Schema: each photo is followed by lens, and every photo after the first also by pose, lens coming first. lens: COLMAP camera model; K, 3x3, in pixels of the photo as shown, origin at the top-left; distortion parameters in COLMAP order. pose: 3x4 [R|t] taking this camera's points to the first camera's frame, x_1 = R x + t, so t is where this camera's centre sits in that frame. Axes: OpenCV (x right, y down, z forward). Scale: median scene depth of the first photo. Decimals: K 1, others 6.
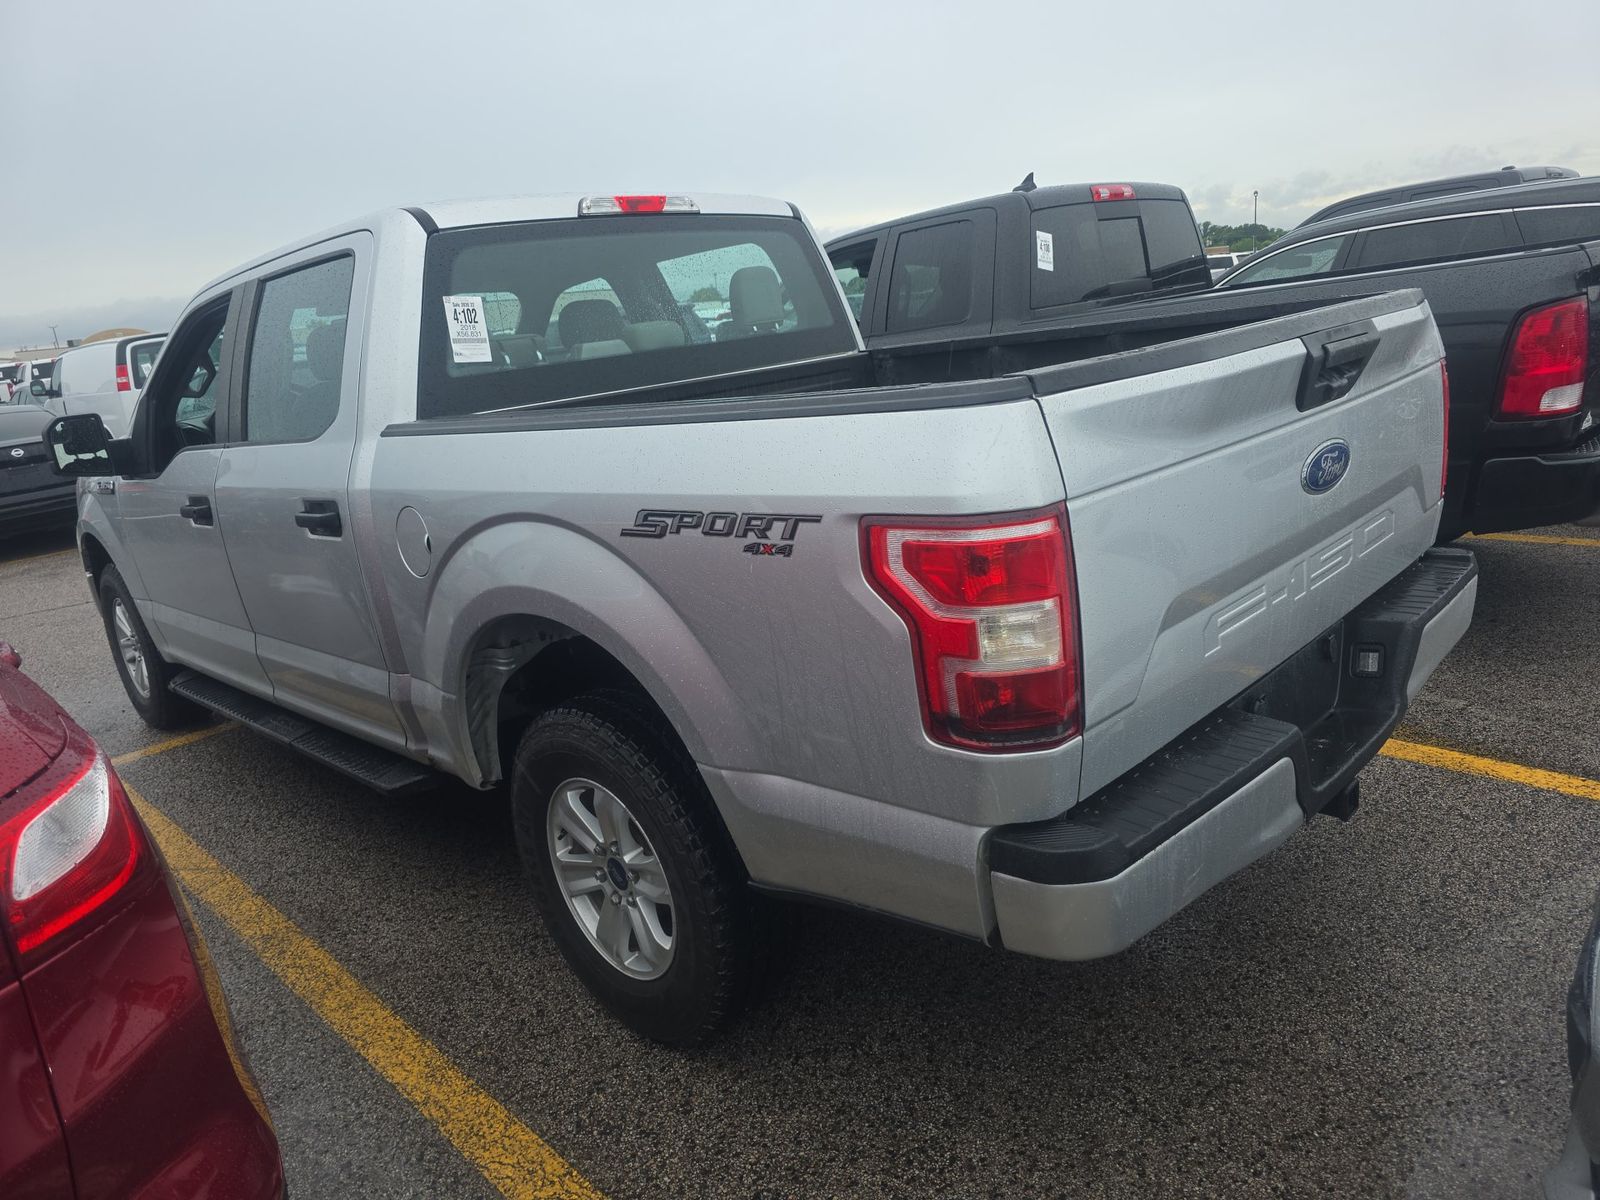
lens RADIAL K [[1078.7, 0, 806.6], [0, 1078.7, 609.4], [0, 0, 1]] dist [0.008874, 0.000877]
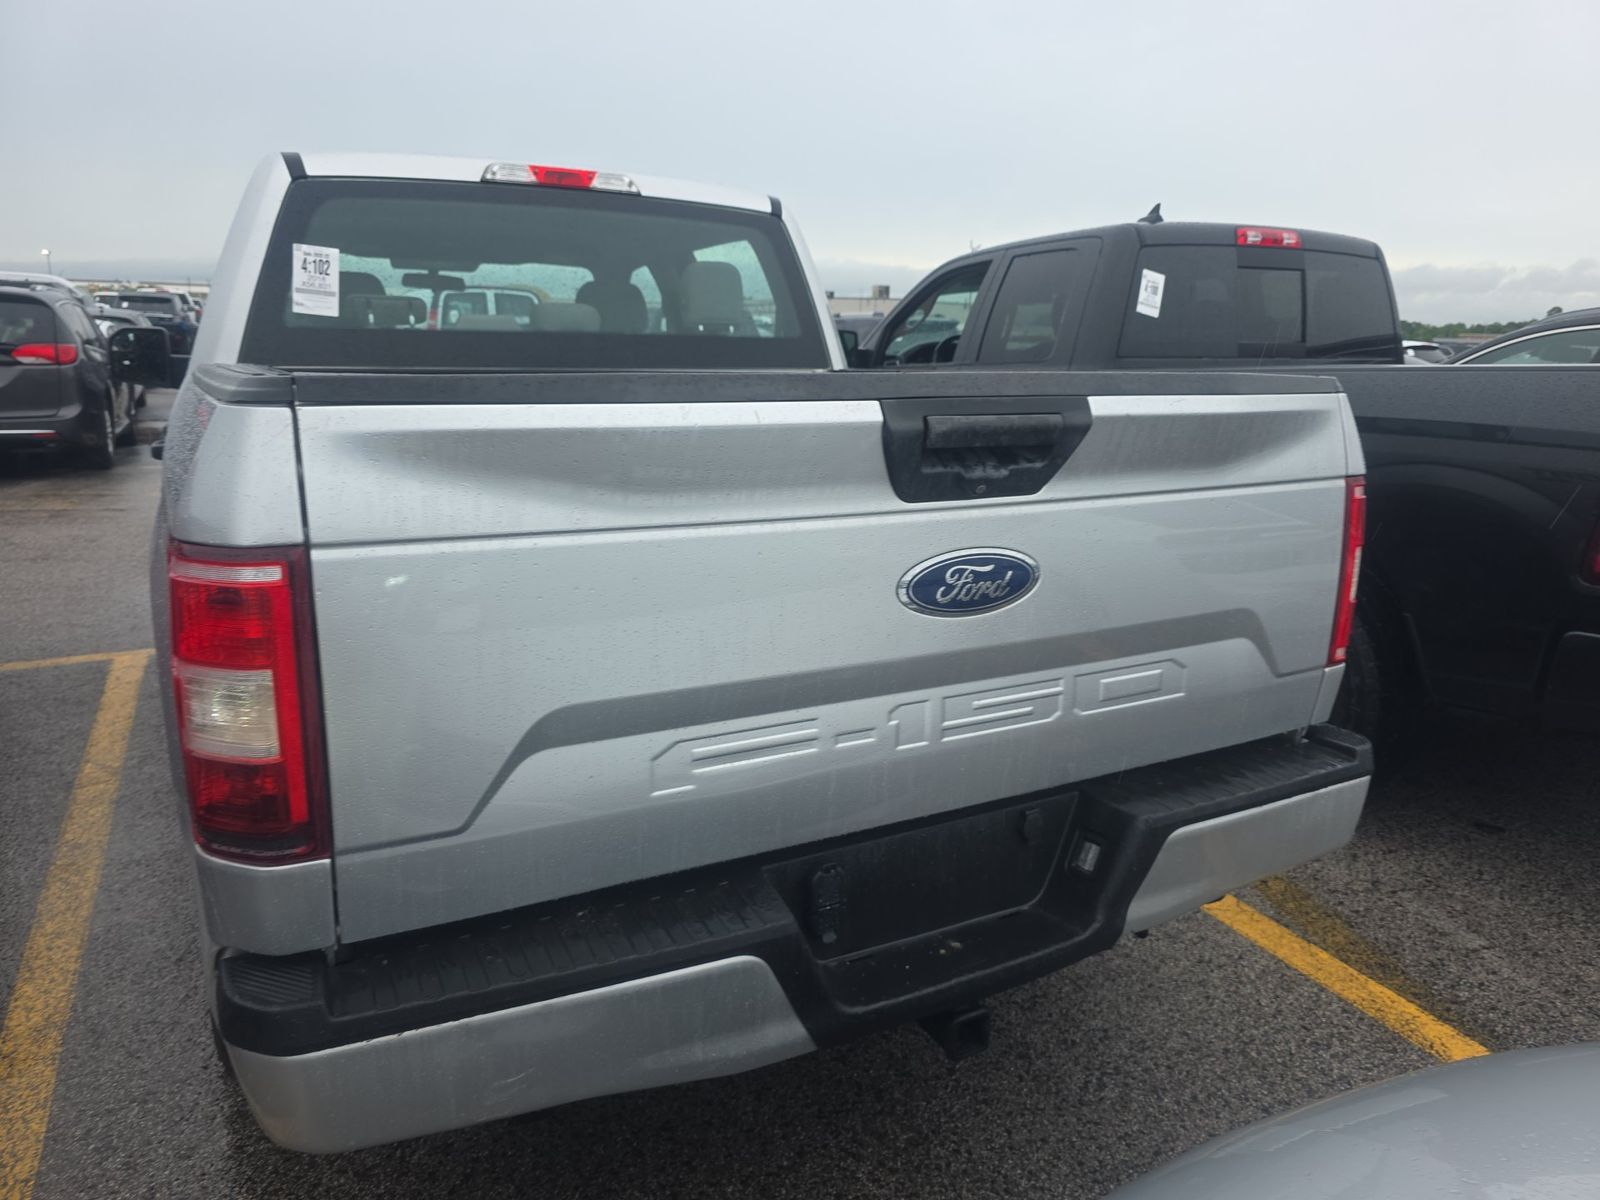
lens RADIAL K [[1081.8, 0, 800.0], [0, 1081.8, 600.0], [0, 0, 1]] dist [-0.000648, -0.001225]
pose [[0.945798, 0.196839, -0.258304, 0.390076], [-0.202076, 0.979349, 0.006394, -0.070933], [0.254228, 0.046149, 0.966043, 0.183460]]
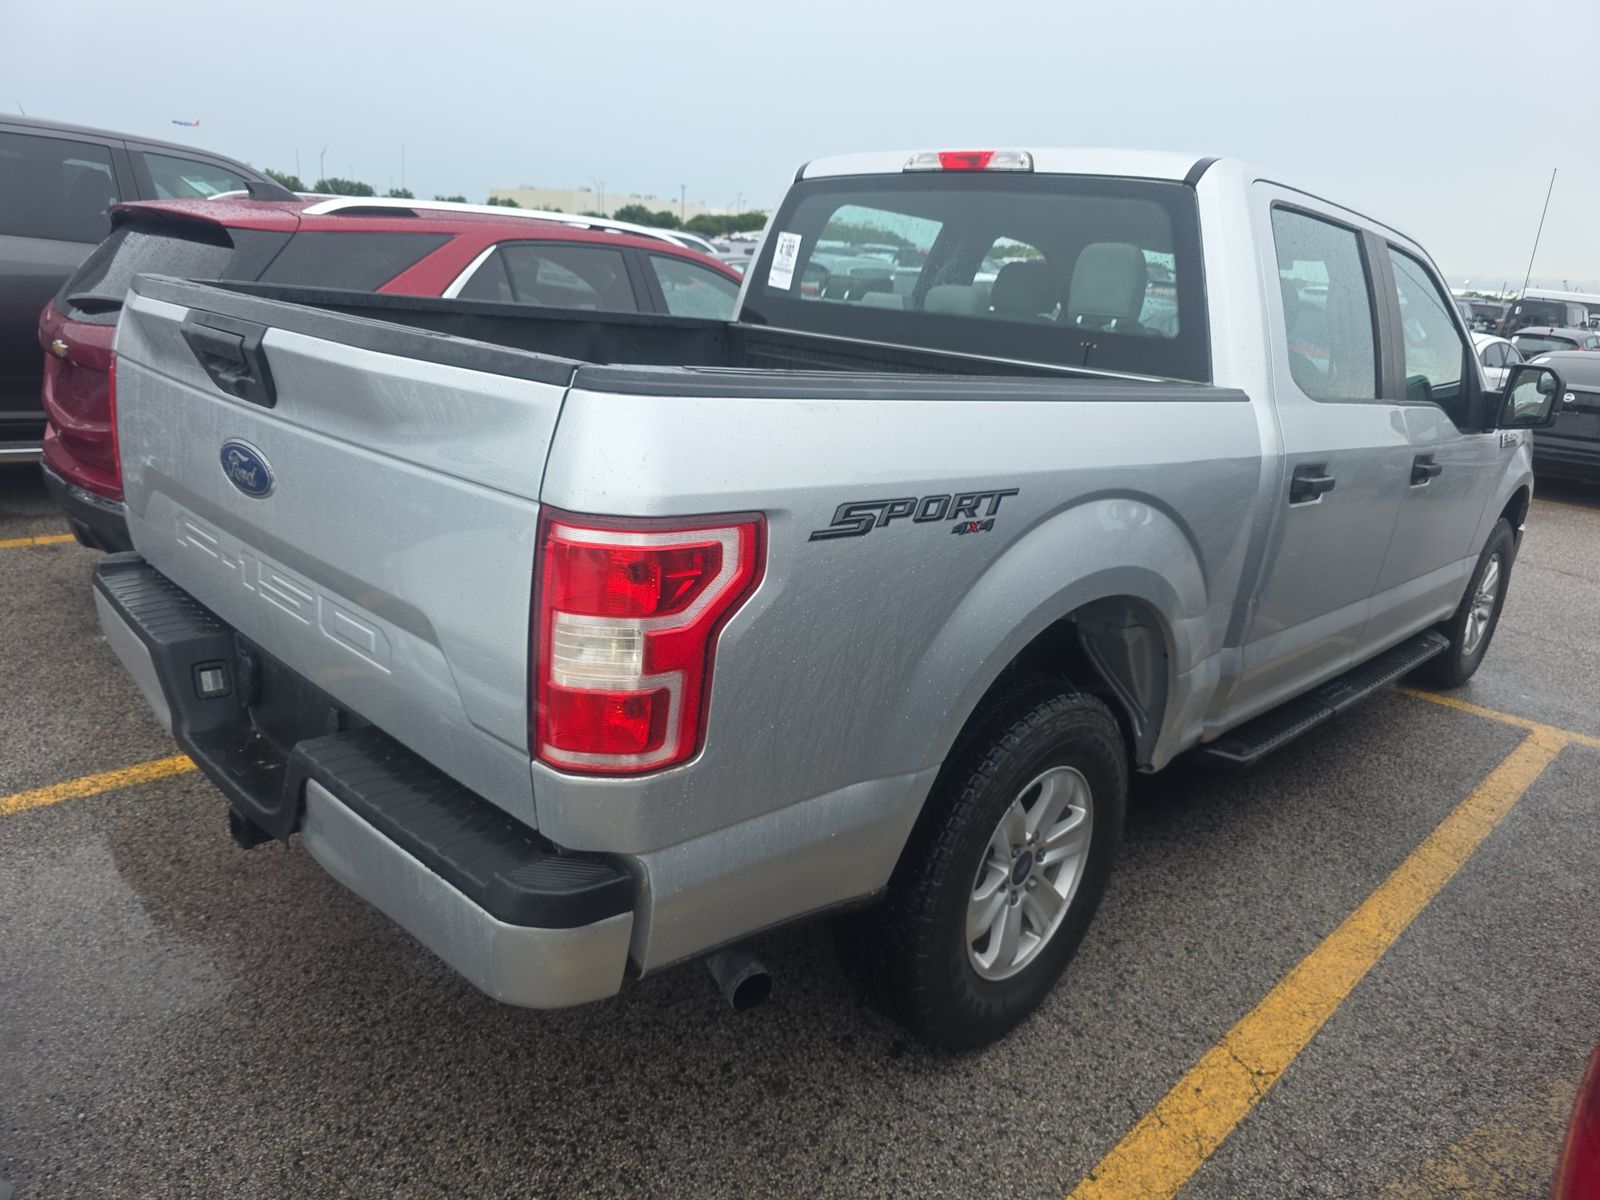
lens RADIAL K [[1080.5, 0, 800.0], [0, 1080.5, 600.0], [0, 0, 1]] dist [0.007713, 0.001705]
pose [[0.006859, 0.395540, -0.918423, 0.956749], [-0.346096, 0.862620, 0.368922, -0.376461], [0.938174, 0.315332, 0.142811, 0.934139]]
